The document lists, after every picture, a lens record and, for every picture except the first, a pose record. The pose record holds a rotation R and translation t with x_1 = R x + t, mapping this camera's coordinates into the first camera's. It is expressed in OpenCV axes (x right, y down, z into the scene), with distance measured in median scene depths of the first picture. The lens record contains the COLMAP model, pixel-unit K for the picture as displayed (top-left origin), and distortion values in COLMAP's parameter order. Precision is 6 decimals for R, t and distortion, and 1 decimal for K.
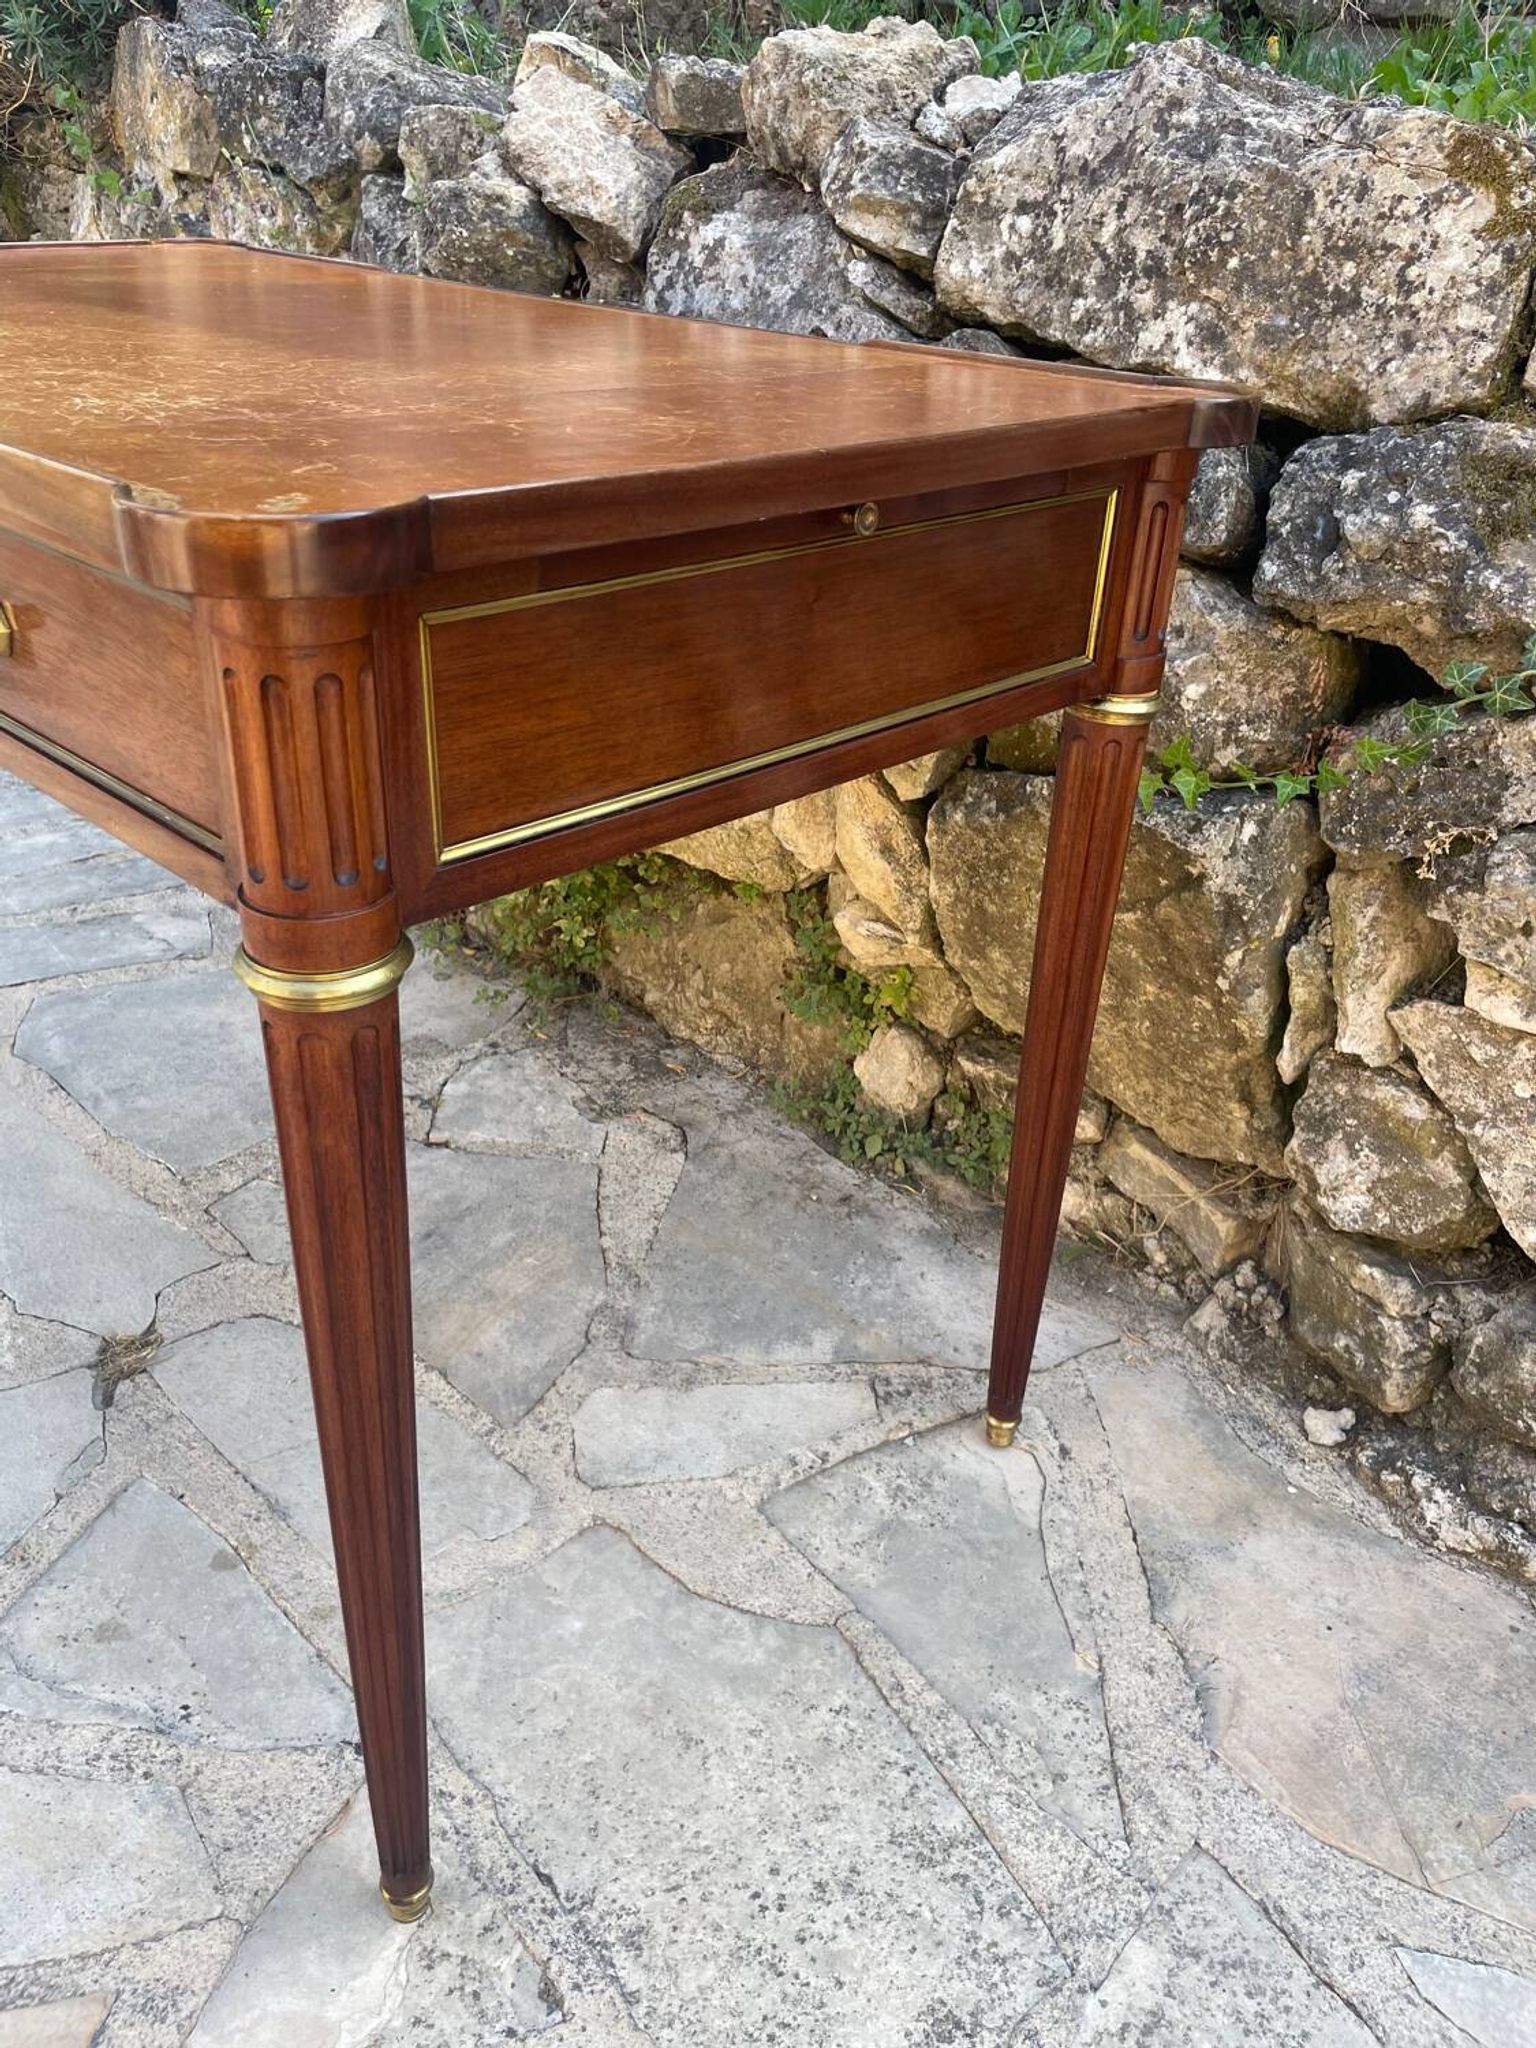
lens RADIAL K [[1553.5, 0, 790.8], [0, 1553.5, 1017.0], [0, 0, 1]] dist [0.079270, -0.117065]
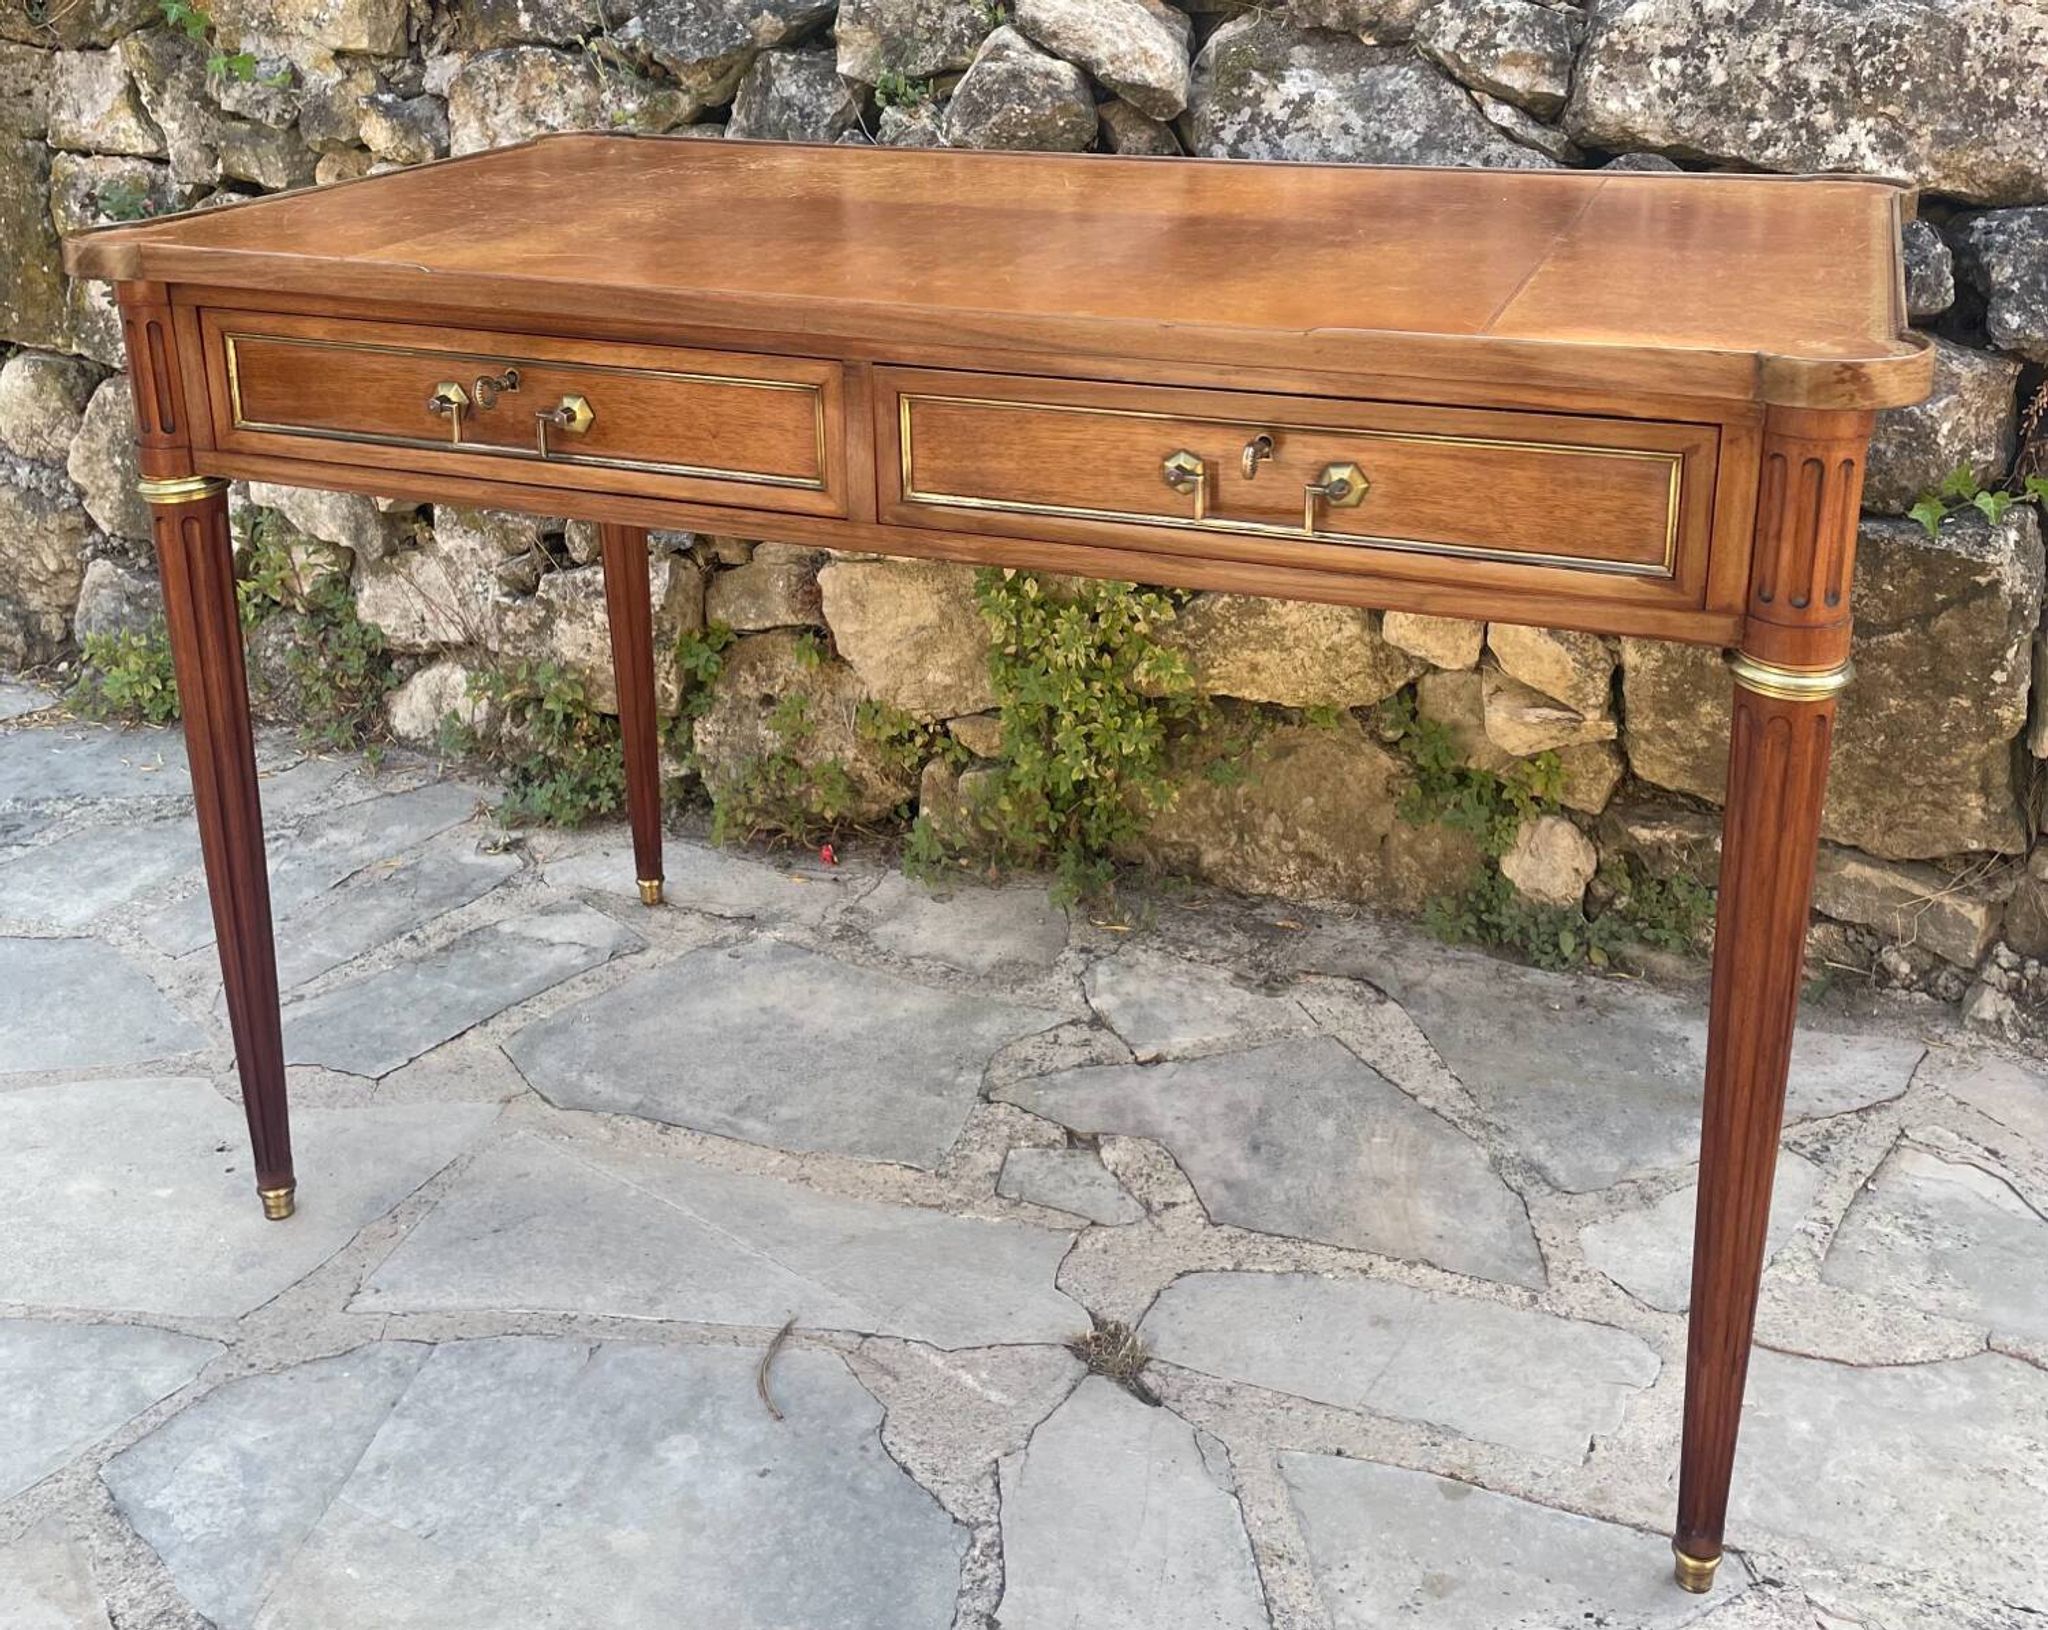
lens RADIAL K [[2070.5, 0, 1030.8], [0, 2070.5, 505.7], [0, 0, 1]] dist [0.047980, 0.000000]
pose [[0.915755, -0.166970, 0.365395, -0.869001], [0.236516, 0.959280, -0.154409, -0.070891], [-0.324735, 0.227822, 0.917957, -0.164871]]
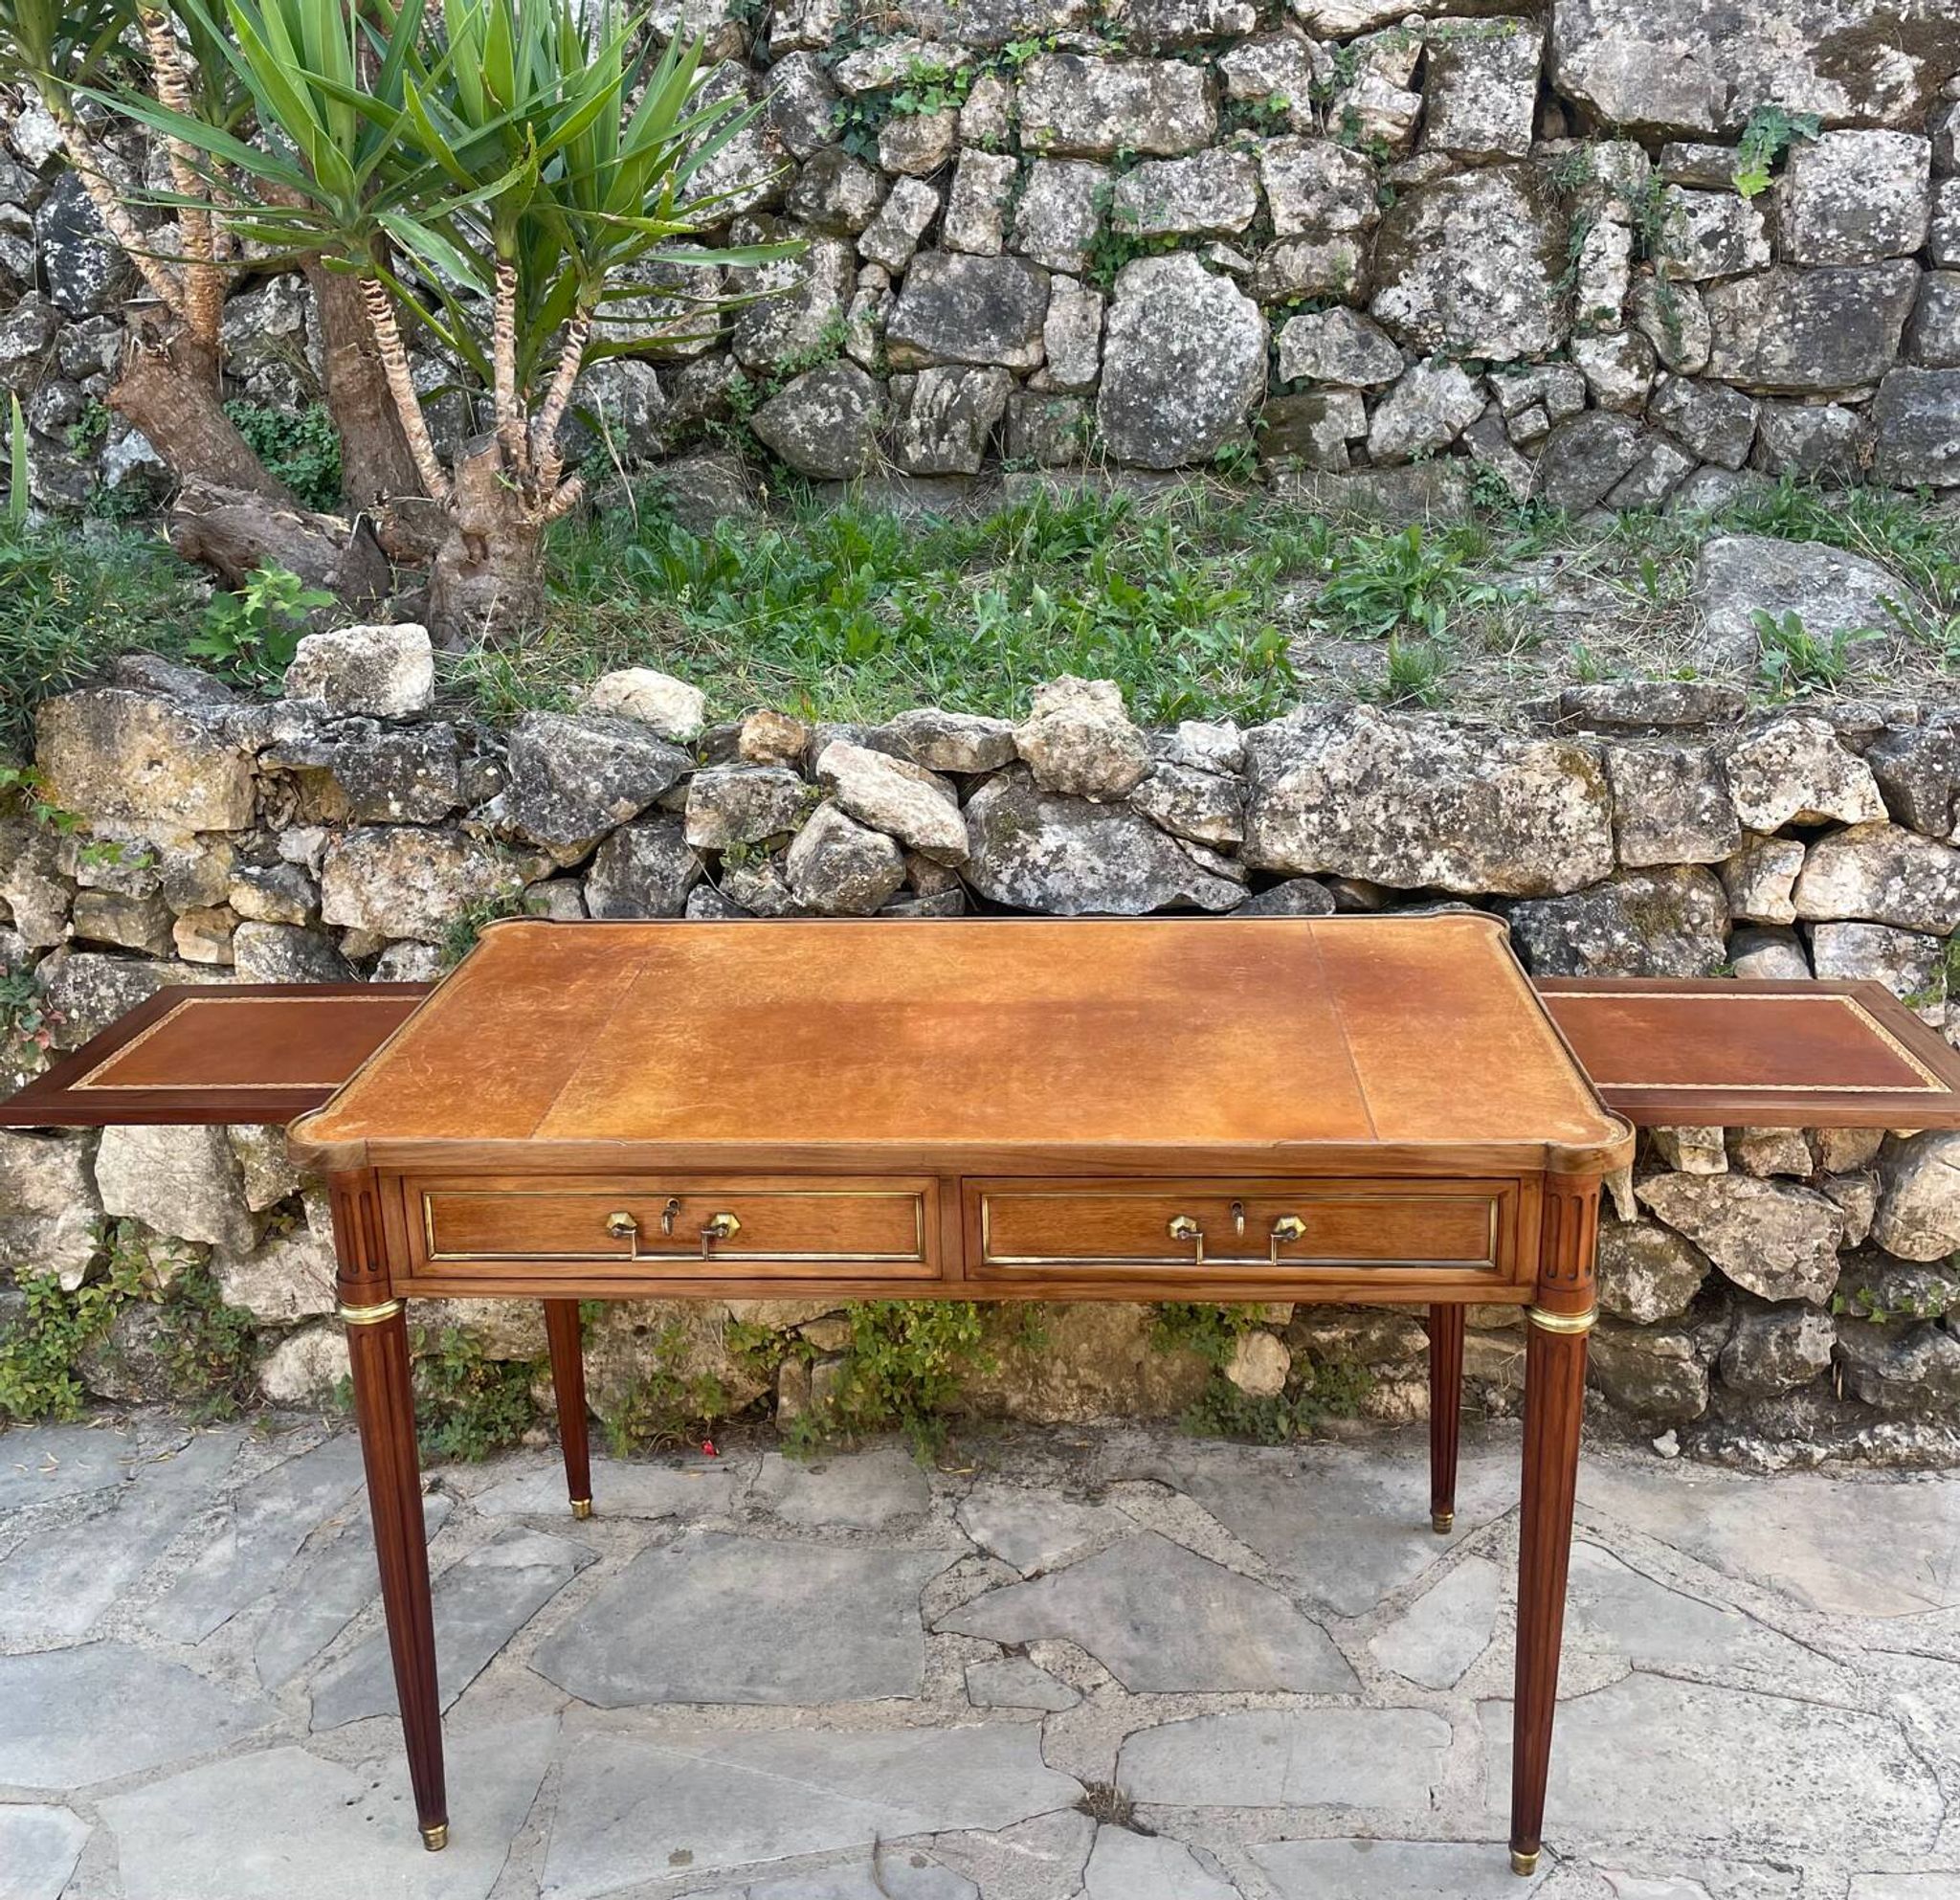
lens RADIAL K [[1978.7, 0, 985.4], [0, 1978.7, 875.2], [0, 0, 1]] dist [0.048792, 0.000000]
pose [[0.751074, -0.245999, 0.612677, -1.376638], [0.367798, 0.926556, -0.078853, -0.402001], [-0.548282, 0.284566, 0.786390, -0.425539]]
